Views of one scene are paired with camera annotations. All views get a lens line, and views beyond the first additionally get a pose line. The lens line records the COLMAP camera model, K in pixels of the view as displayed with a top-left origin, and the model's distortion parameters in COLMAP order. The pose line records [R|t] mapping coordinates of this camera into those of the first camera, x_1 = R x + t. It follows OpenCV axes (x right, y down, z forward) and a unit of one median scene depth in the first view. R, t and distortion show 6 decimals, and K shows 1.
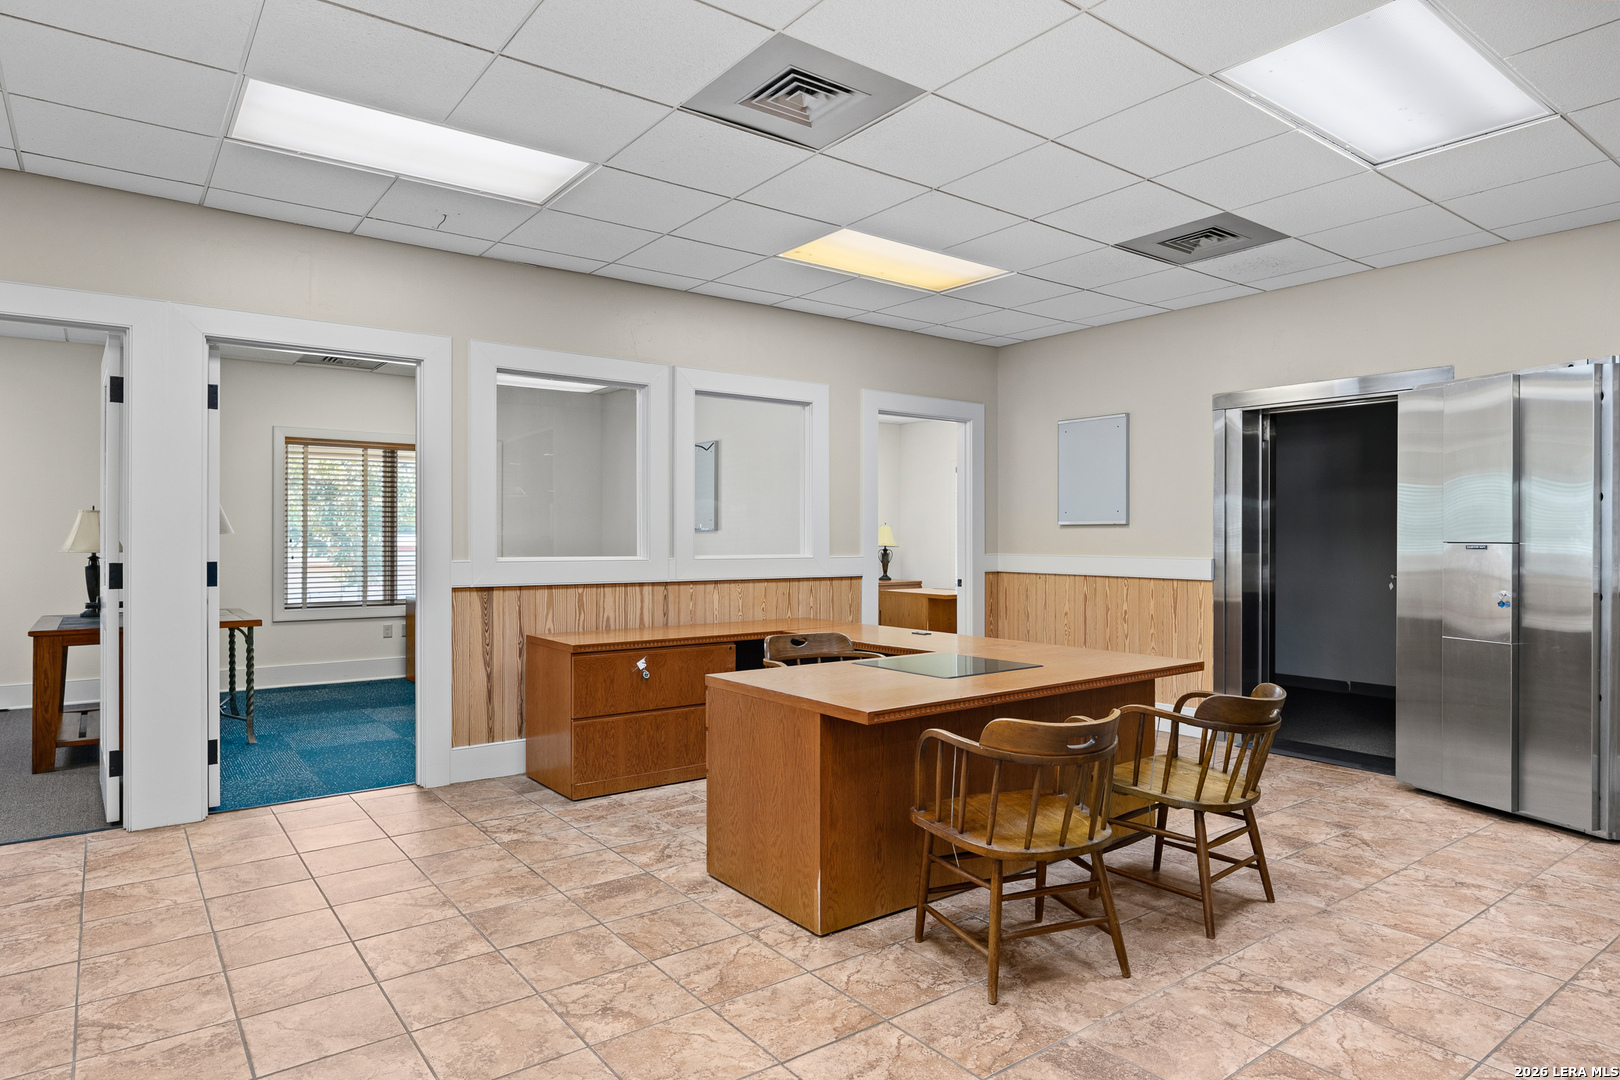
lens RADIAL K [[944.0, 0, 814.6], [0, 944.0, 546.5], [0, 0, 1]] dist [0.016453, -0.005498]
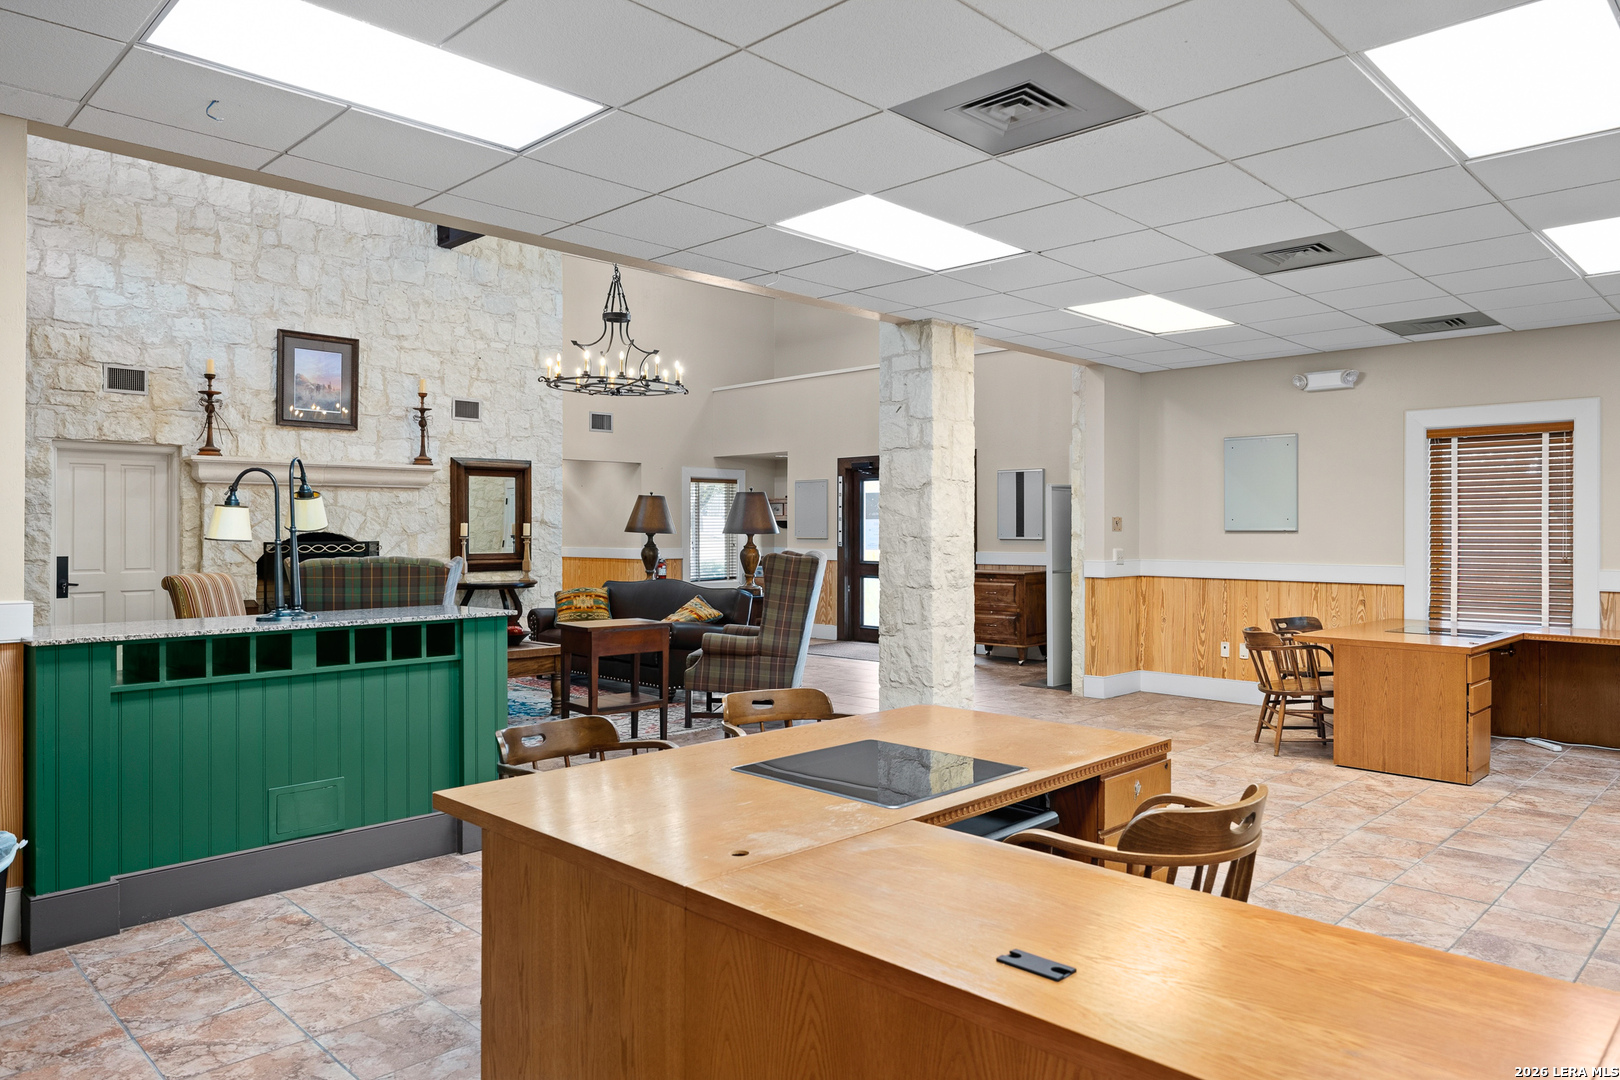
lens RADIAL K [[1057.9, 0, 813.0], [0, 1057.9, 532.4], [0, 0, 1]] dist [-0.008104, 0.001970]
pose [[-0.988617, -0.004798, -0.150380, 0.189545], [-0.006840, 0.999891, 0.013065, -0.027029], [0.150301, 0.013945, -0.988542, 1.092005]]
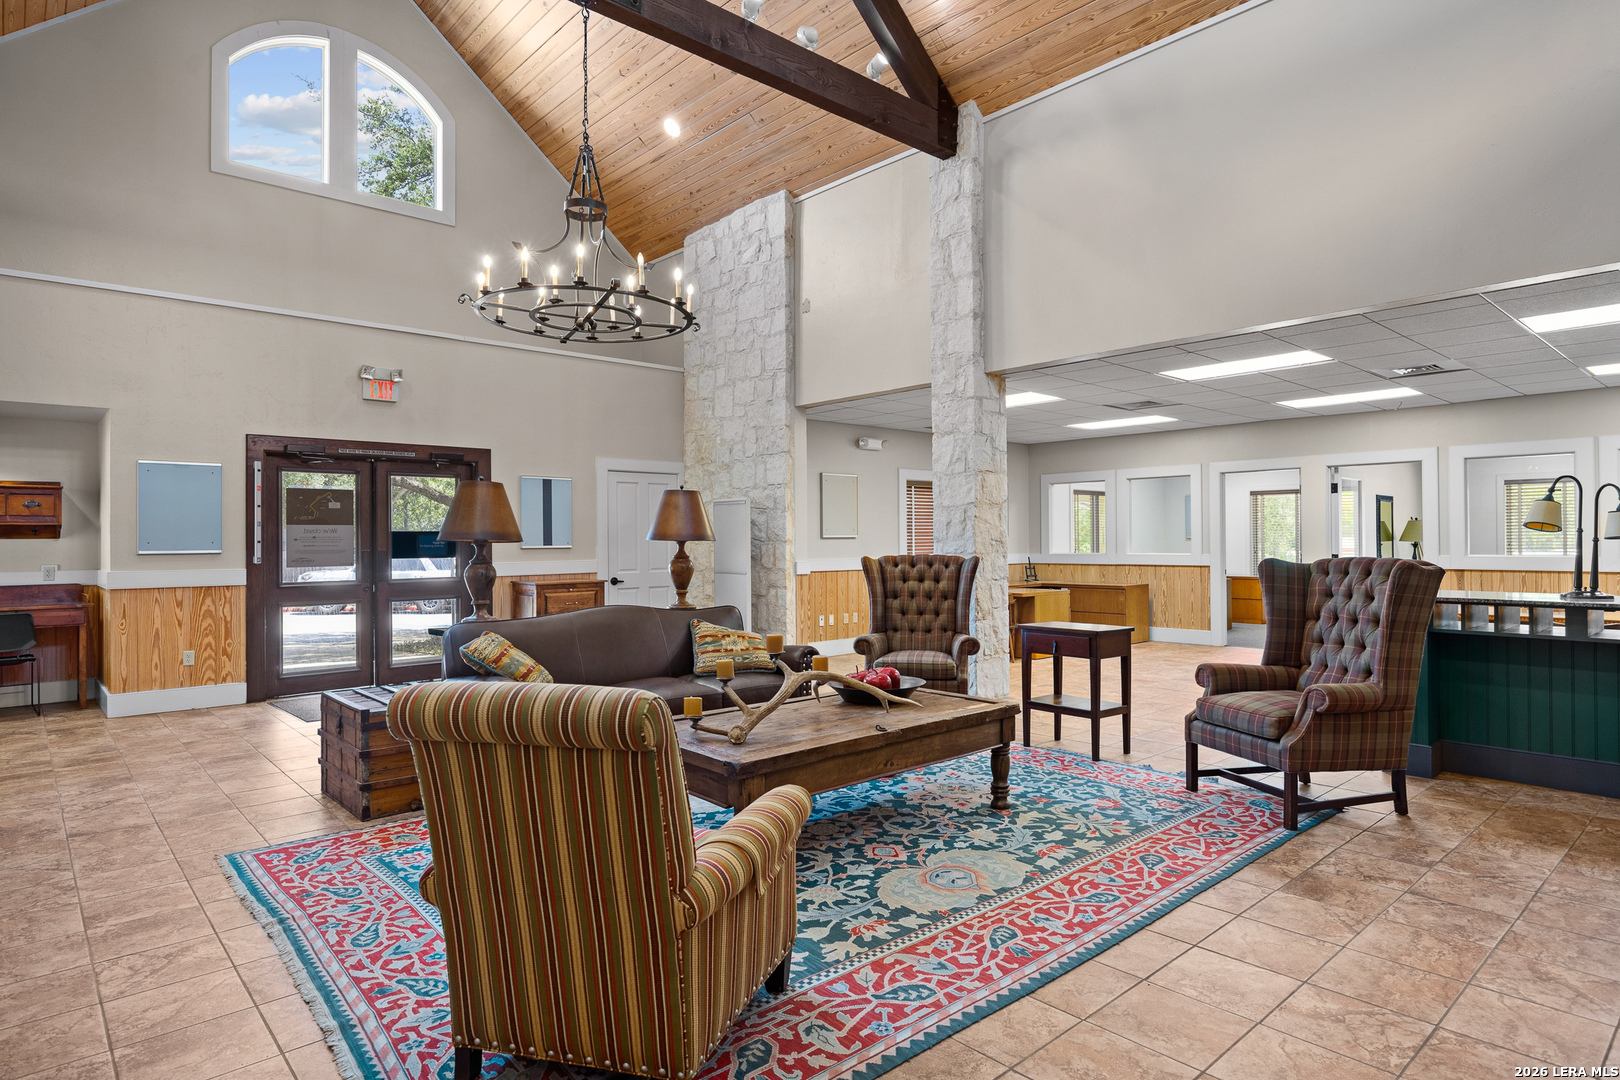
lens RADIAL K [[905.9, 0, 816.2], [0, 905.9, 539.1], [0, 0, 1]] dist [0.004229, -0.004757]
pose [[0.093133, -0.005384, -0.995639, 1.183838], [-0.005175, 0.999969, -0.005891, -0.000815], [0.995640, 0.005701, 0.093103, -0.434157]]
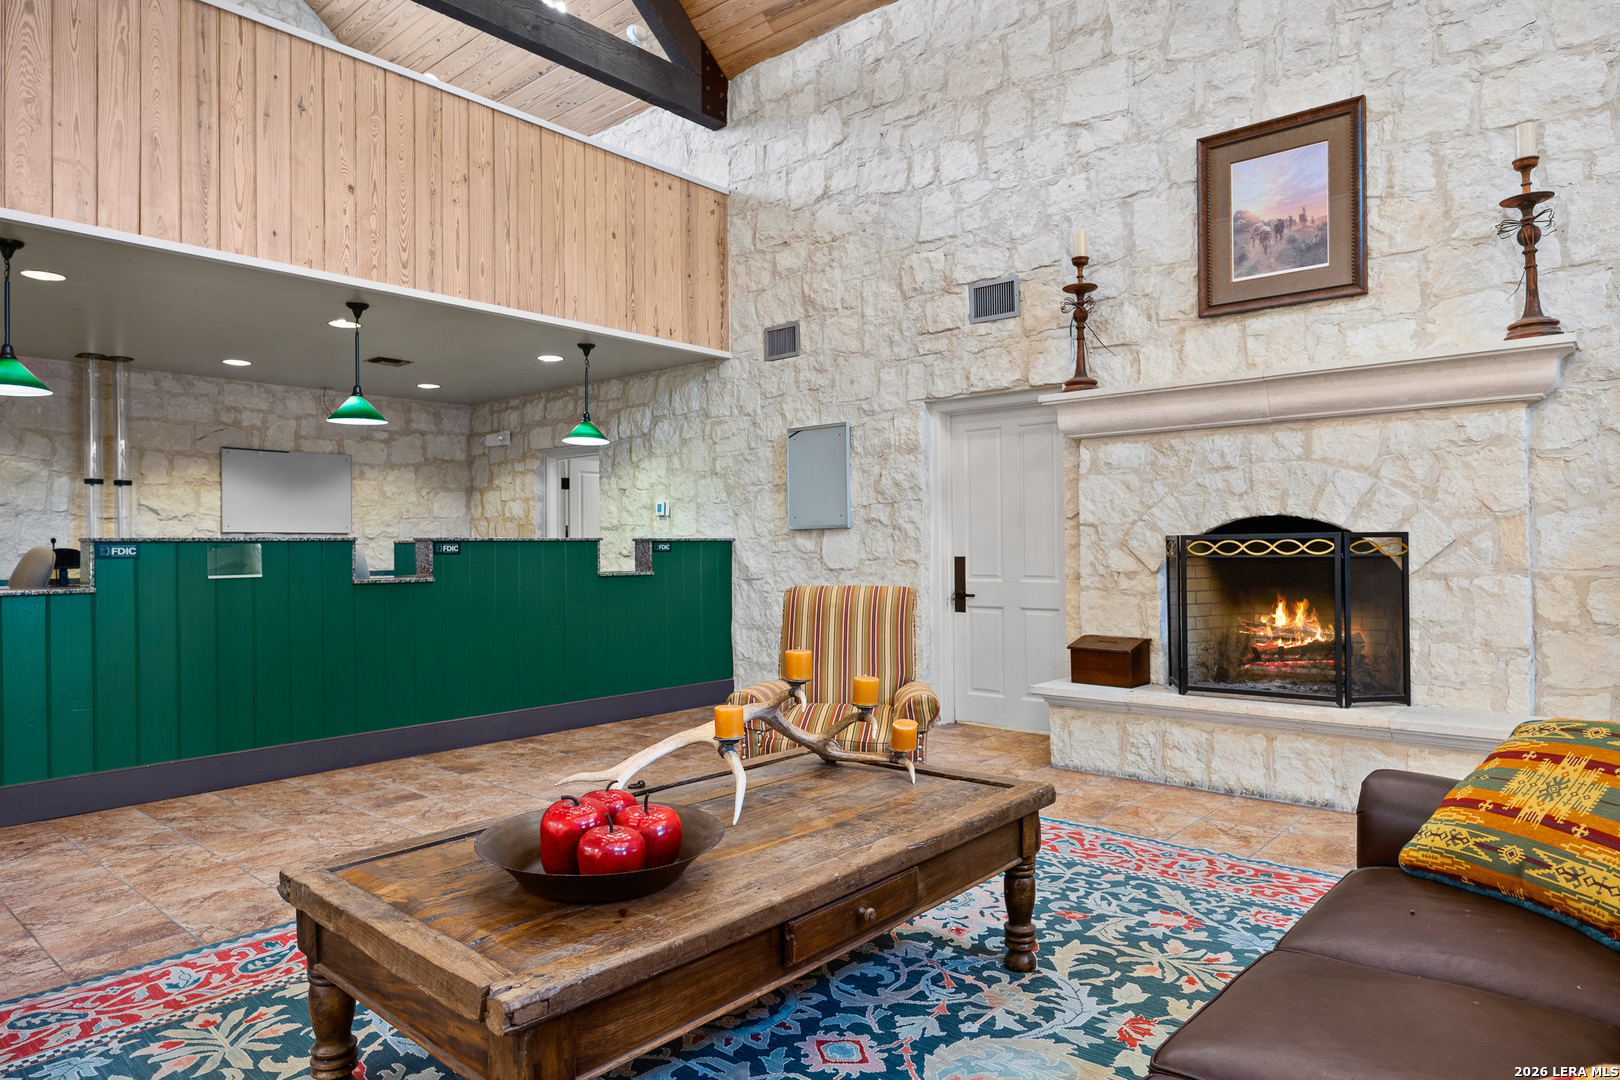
lens RADIAL K [[979.2, 0, 815.3], [0, 979.2, 543.2], [0, 0, 1]] dist [-0.008608, -0.000629]
pose [[-0.214167, -0.001323, 0.976796, 0.018010], [0.021217, 0.999757, 0.006007, 0.013899], [-0.976567, 0.022011, -0.214087, -0.306983]]
